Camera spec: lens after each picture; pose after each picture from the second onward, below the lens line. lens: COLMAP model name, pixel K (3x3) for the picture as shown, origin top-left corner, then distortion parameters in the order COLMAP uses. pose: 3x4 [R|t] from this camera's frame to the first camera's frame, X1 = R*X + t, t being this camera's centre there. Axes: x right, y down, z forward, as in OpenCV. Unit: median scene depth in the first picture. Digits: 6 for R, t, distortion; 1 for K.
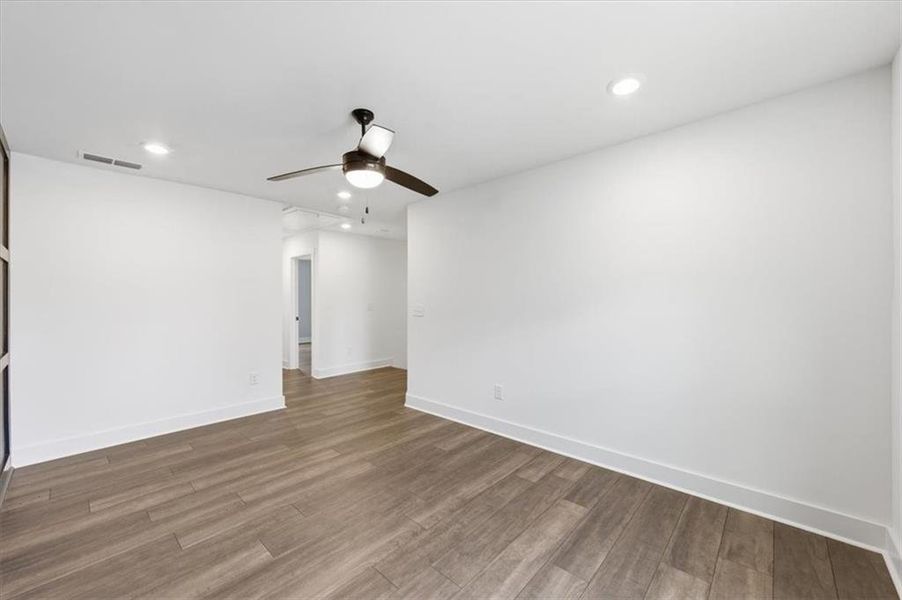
lens RADIAL K [[360.3, 0, 452.4], [0, 360.3, 298.4], [0, 0, 1]] dist [-0.002237, -0.001194]
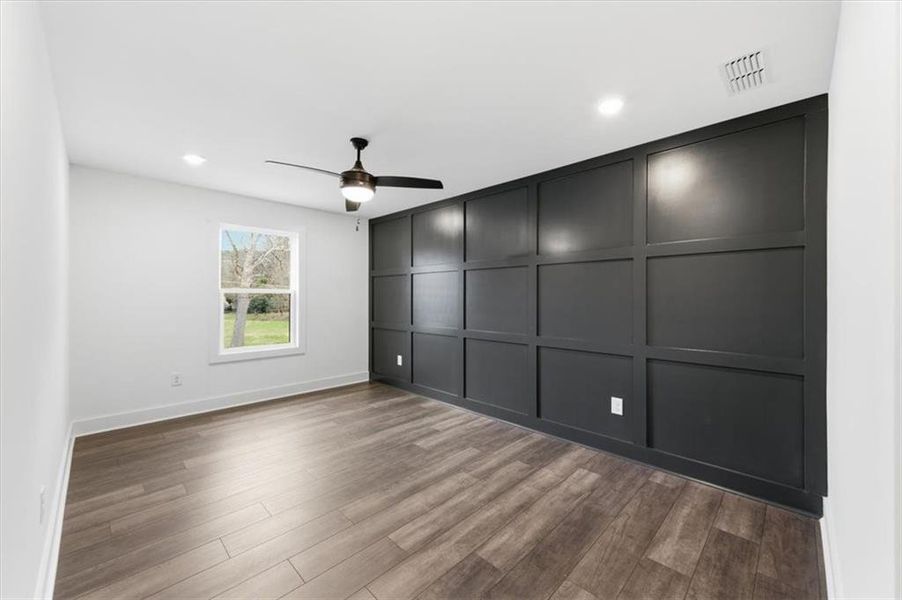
lens RADIAL K [[360.3, 0, 449.1], [0, 360.3, 298.2], [0, 0, 1]] dist [-0.002237, -0.001194]
pose [[-0.999034, 0.002931, 0.043840, -0.569937], [0.003216, 0.999974, 0.006445, 0.008709], [-0.043820, 0.006579, -0.999018, 2.075079]]
